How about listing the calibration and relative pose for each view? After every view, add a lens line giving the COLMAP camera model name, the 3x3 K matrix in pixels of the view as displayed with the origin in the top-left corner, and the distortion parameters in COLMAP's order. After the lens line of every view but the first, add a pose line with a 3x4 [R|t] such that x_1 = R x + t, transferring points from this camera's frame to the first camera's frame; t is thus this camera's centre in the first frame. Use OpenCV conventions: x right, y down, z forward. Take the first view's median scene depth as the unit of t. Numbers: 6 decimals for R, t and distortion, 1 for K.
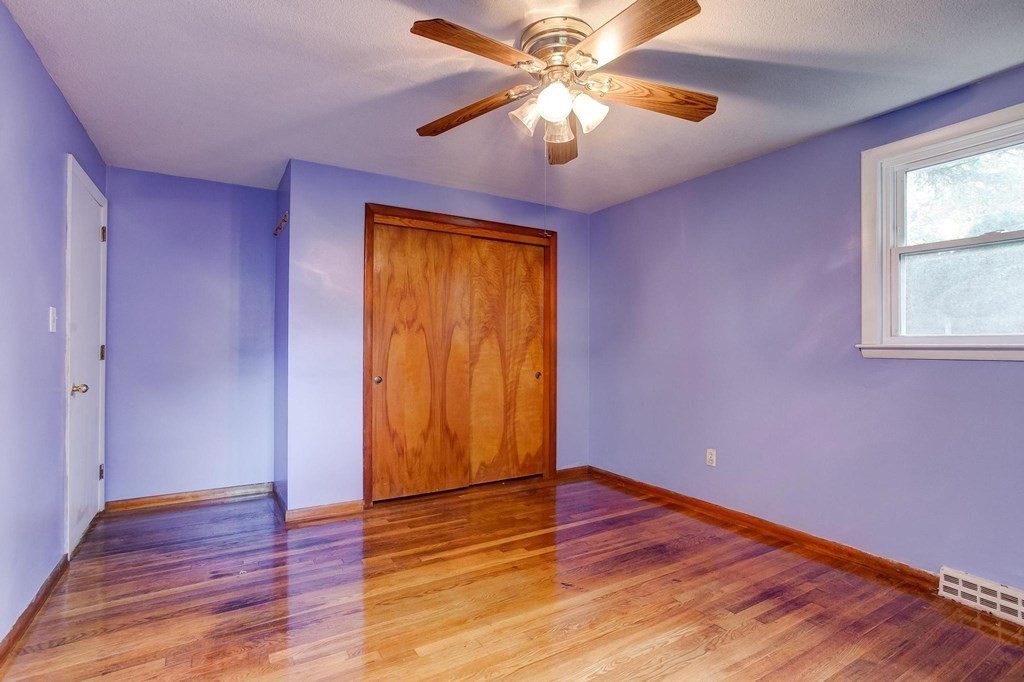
lens RADIAL K [[507.6, 0, 506.7], [0, 507.6, 342.2], [0, 0, 1]] dist [-0.044669, 0.023624]
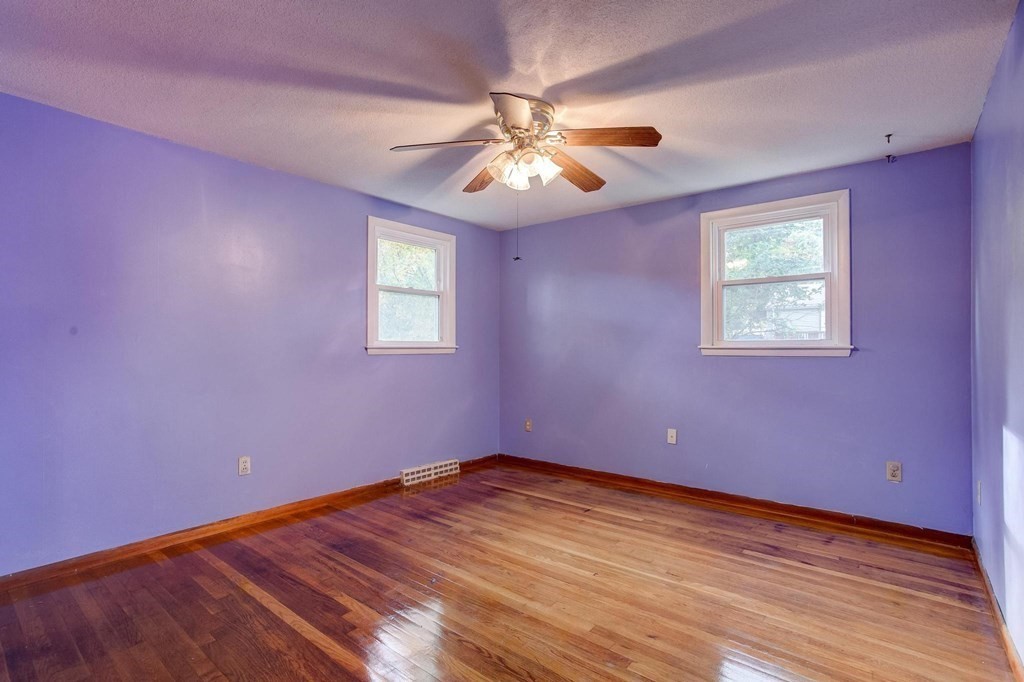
lens RADIAL K [[507.6, 0, 504.3], [0, 507.6, 341.4], [0, 0, 1]] dist [-0.044669, 0.023624]
pose [[-0.350475, 0.002643, 0.936568, -0.861452], [-0.010020, 0.999928, -0.006571, -0.001775], [-0.936518, -0.011687, -0.350424, 1.182824]]
